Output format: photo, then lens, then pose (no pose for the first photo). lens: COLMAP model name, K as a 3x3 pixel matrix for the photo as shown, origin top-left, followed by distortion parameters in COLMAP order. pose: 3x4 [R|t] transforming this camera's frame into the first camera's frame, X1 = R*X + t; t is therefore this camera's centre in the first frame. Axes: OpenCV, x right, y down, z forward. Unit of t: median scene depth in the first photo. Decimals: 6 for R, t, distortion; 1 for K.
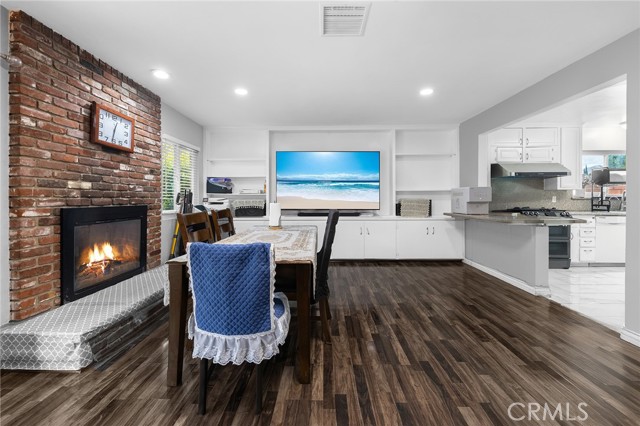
lens RADIAL K [[263.5, 0, 303.8], [0, 263.5, 196.9], [0, 0, 1]] dist [-0.003923, -0.000488]
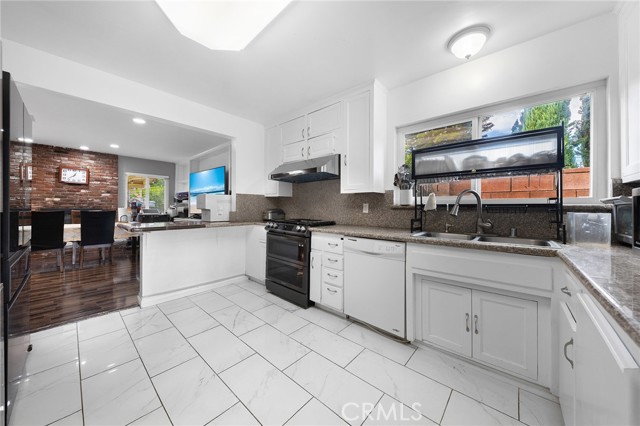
lens RADIAL K [[221.8, 0, 317.4], [0, 221.8, 205.8], [0, 0, 1]] dist [0.008119, -0.000892]
pose [[0.753169, 0.003538, -0.657818, 1.433352], [-0.004159, 0.999991, 0.000616, 0.003050], [0.657814, 0.002272, 0.753177, 0.591619]]
